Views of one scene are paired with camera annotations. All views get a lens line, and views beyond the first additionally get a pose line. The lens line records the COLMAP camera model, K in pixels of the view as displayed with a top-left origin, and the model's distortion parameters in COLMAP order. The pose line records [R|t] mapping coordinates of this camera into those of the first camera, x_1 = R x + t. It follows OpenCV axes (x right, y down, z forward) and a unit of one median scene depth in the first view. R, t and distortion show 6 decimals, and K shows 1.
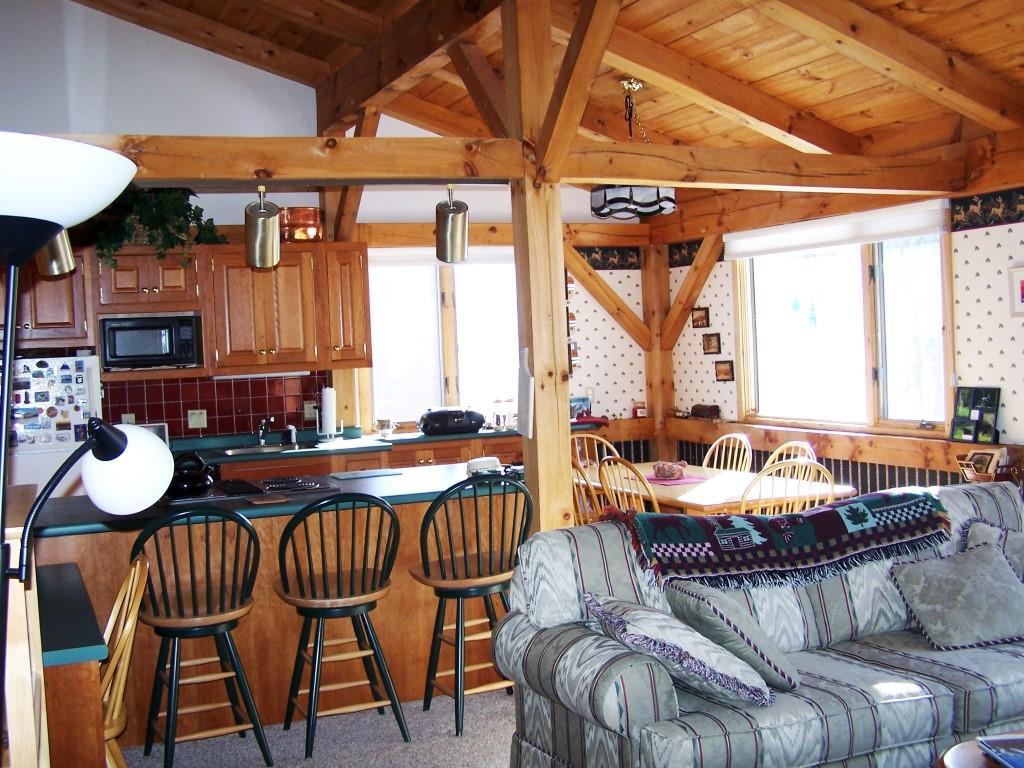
lens RADIAL K [[1155.6, 0, 509.8], [0, 1155.6, 404.2], [0, 0, 1]] dist [-0.188230, 0.305167]
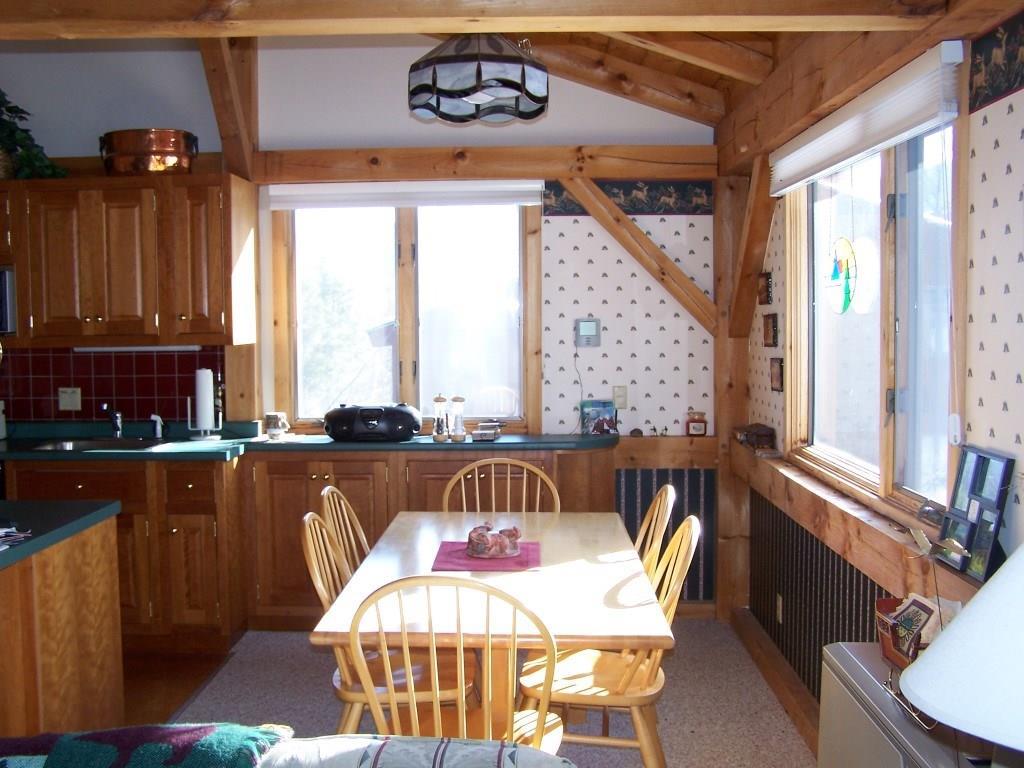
lens RADIAL K [[1155.6, 0, 509.8], [0, 1155.6, 404.2], [0, 0, 1]] dist [-0.188230, 0.305167]
pose [[0.905486, 0.067134, -0.419032, 0.332169], [-0.053848, 0.997603, 0.043468, -0.033714], [0.420945, -0.016795, 0.906931, 0.391049]]
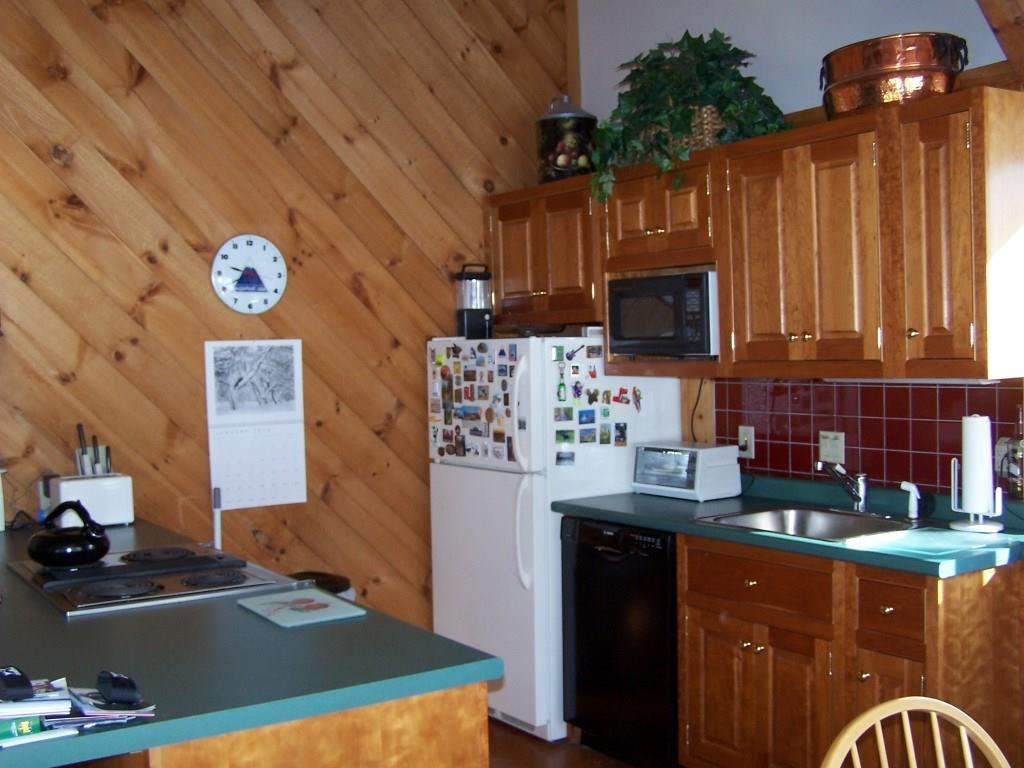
lens RADIAL K [[1155.6, 0, 509.8], [0, 1155.6, 404.2], [0, 0, 1]] dist [-0.188230, 0.305167]
pose [[0.174385, 0.086497, -0.980871, 0.253404], [-0.035110, 0.996047, 0.081594, -0.048424], [0.984051, 0.020209, 0.176732, 0.711504]]
